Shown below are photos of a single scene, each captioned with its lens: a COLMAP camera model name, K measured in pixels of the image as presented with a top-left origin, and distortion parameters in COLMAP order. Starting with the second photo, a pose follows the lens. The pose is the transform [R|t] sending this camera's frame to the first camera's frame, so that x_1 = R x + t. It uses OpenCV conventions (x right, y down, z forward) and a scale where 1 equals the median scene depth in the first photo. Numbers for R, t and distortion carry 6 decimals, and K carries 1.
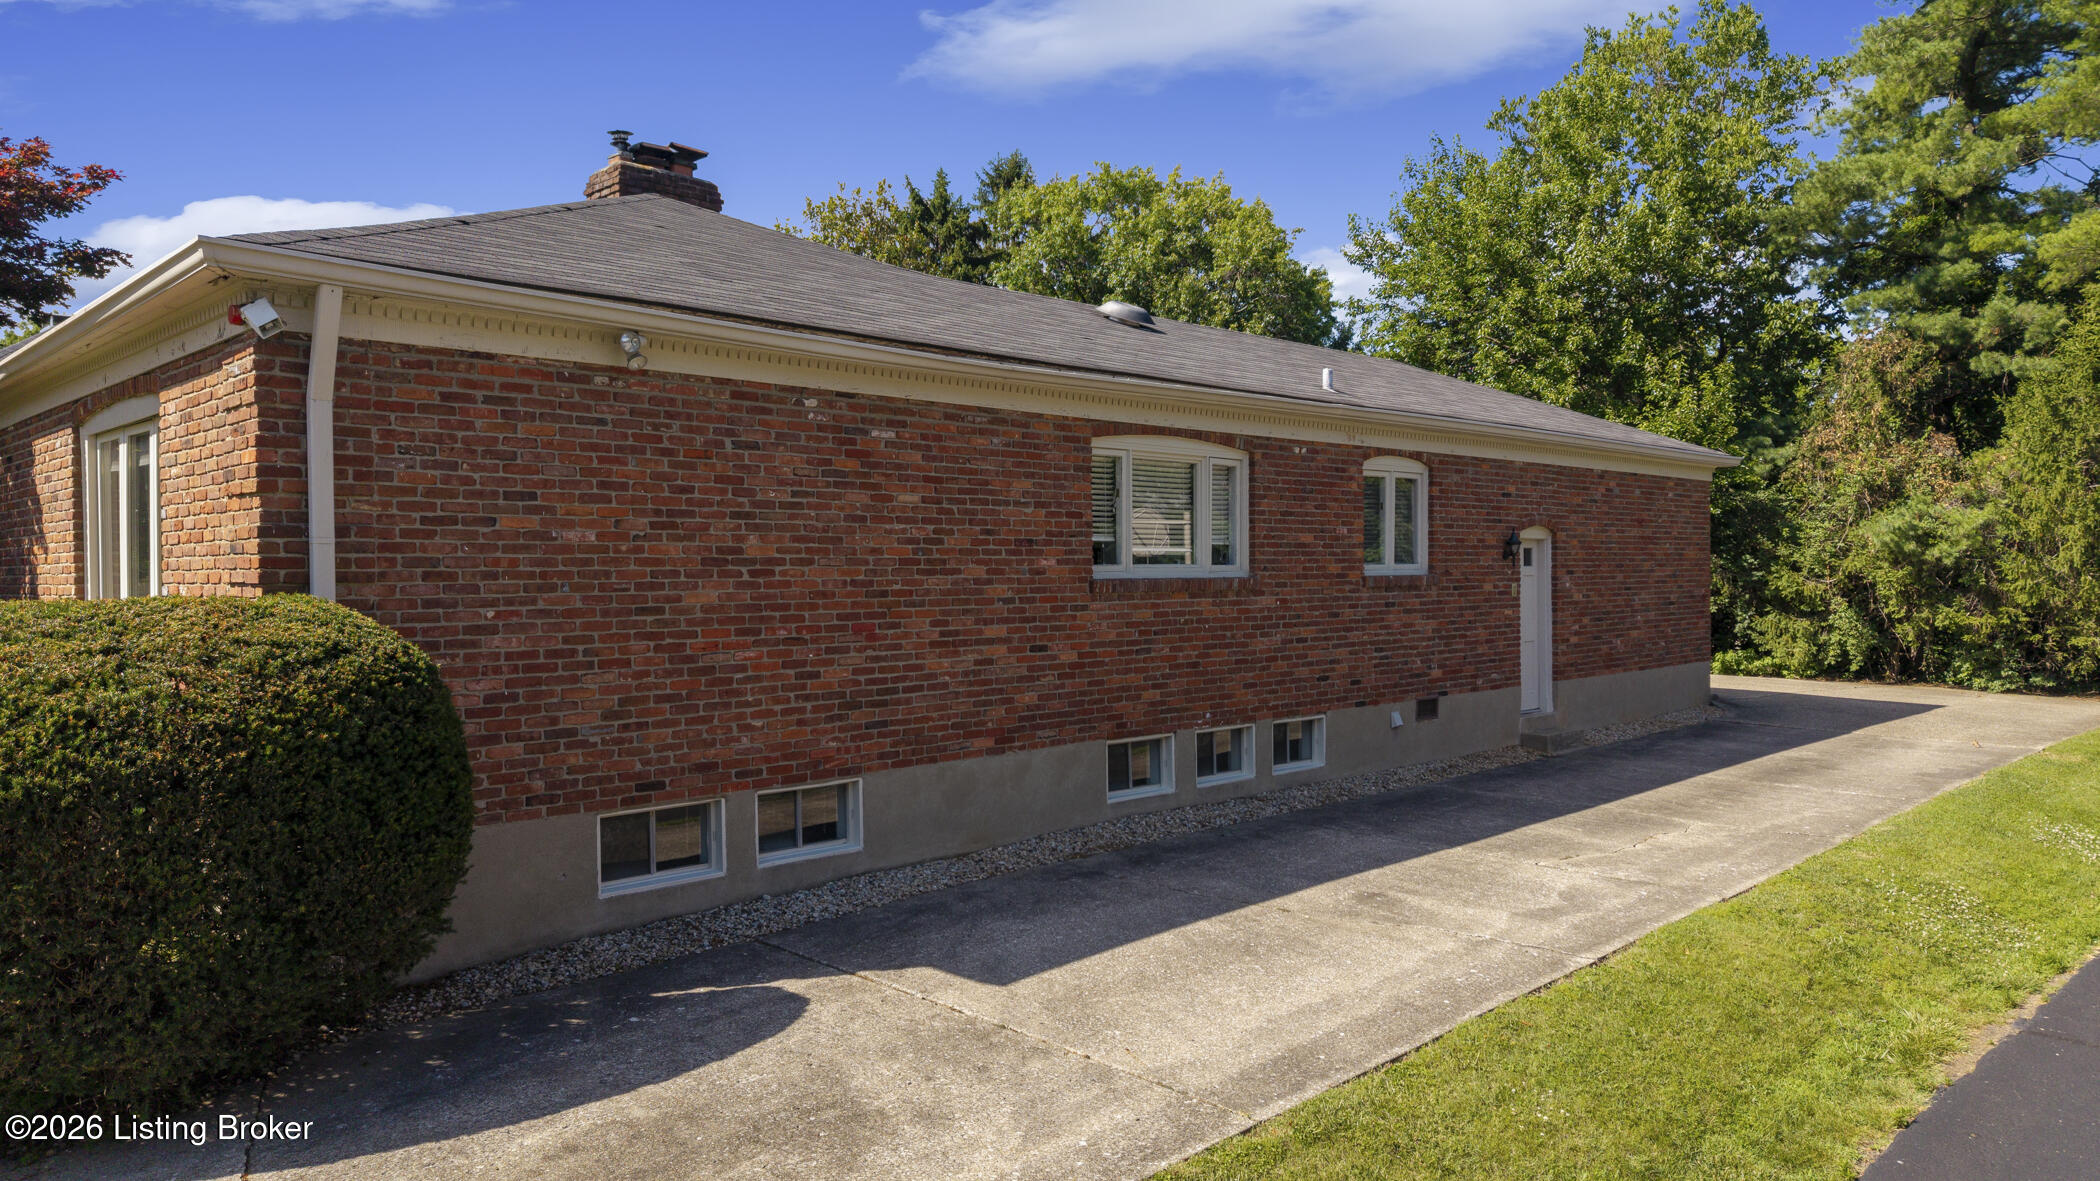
lens RADIAL K [[1429.9, 0, 1047.1], [0, 1429.9, 598.3], [0, 0, 1]] dist [-0.003783, -0.000347]
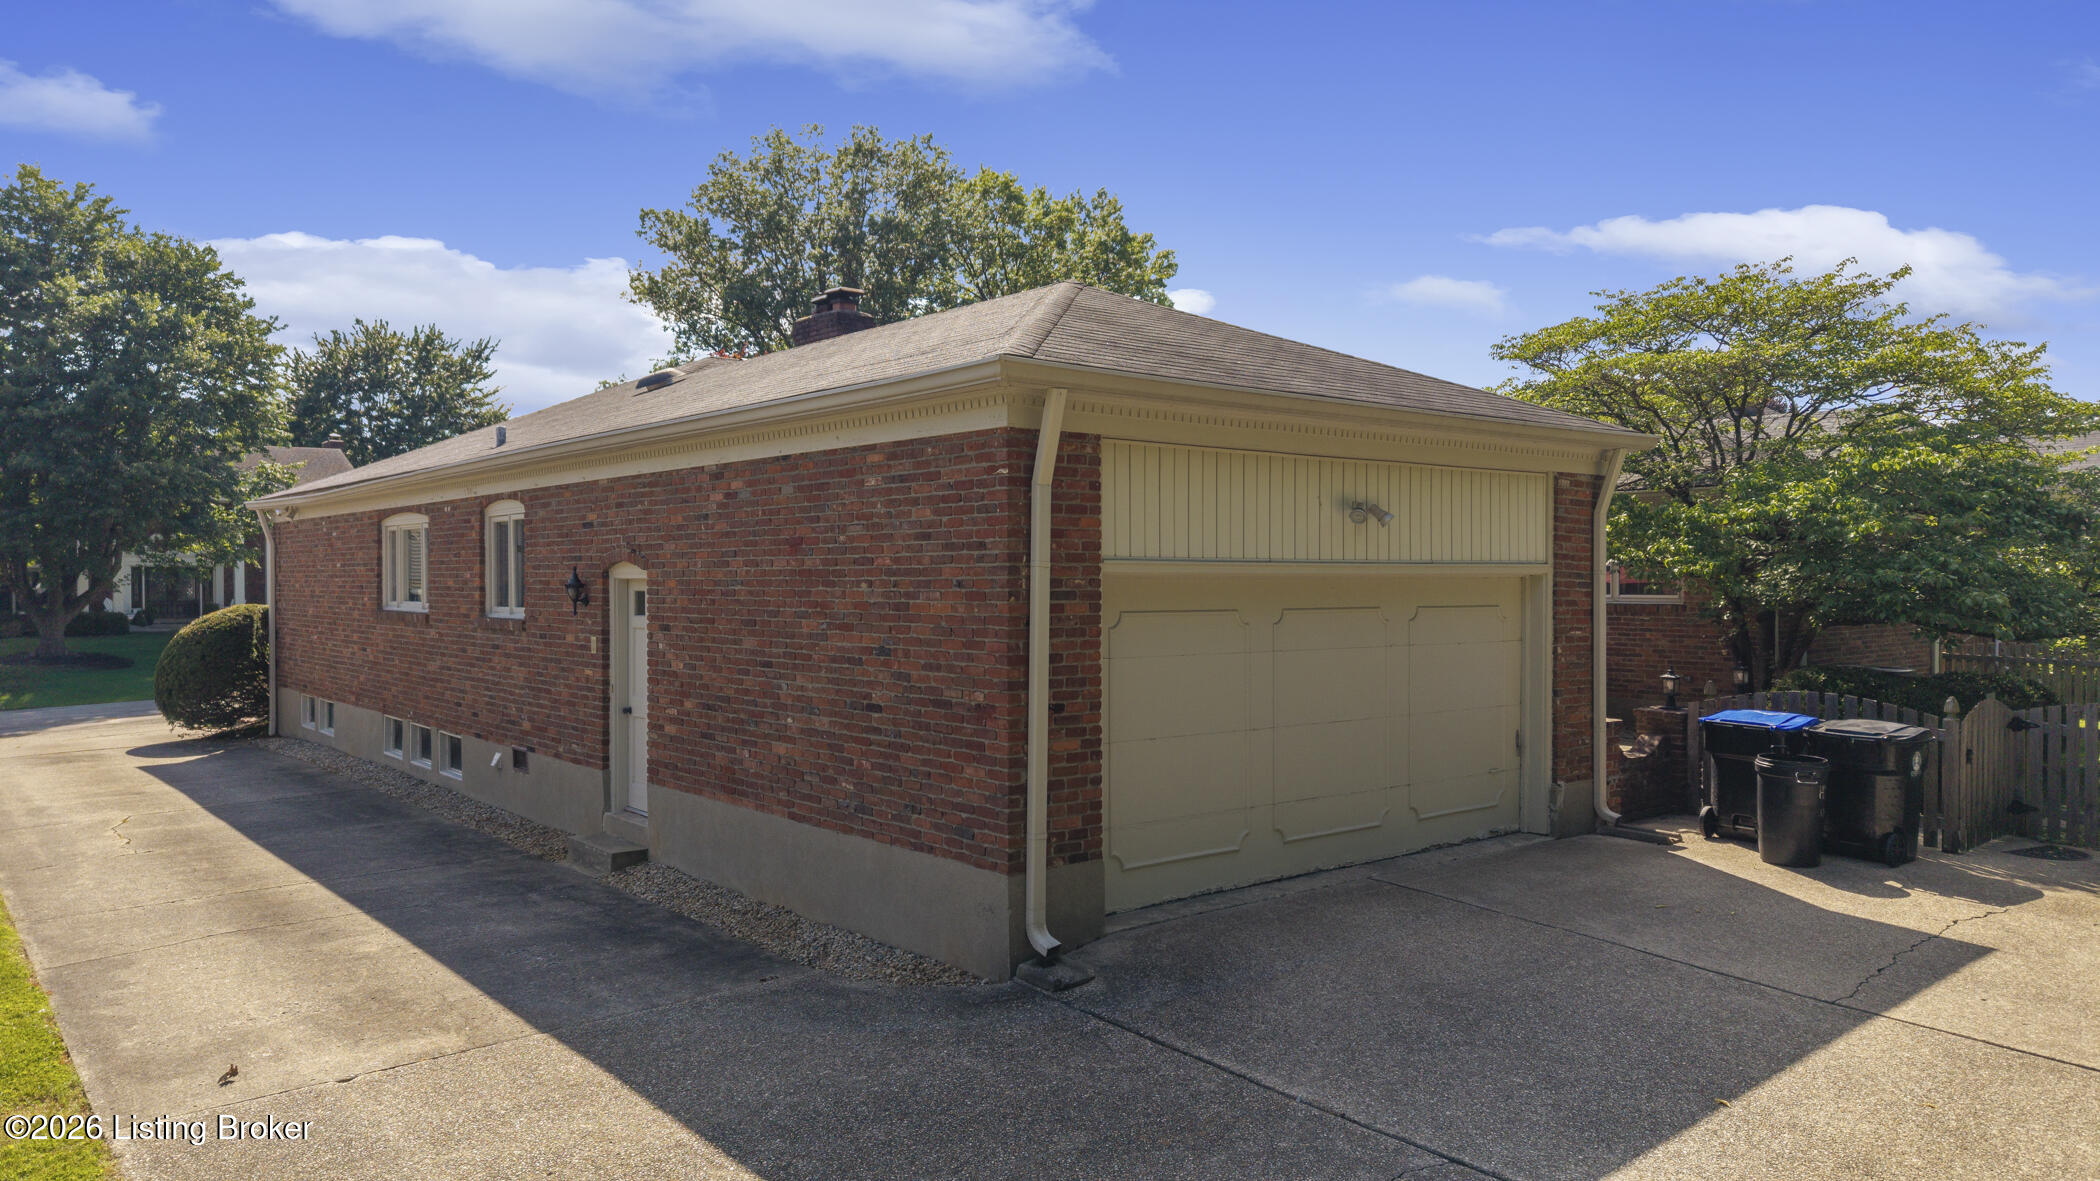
lens RADIAL K [[1440.1, 0, 1059.8], [0, 1440.1, 597.9], [0, 0, 1]] dist [0.015241, -0.004456]
pose [[-0.084175, 0.018602, -0.996277, 1.061279], [-0.022353, 0.999539, 0.020552, -0.052153], [0.996200, 0.024000, -0.083721, 1.281632]]
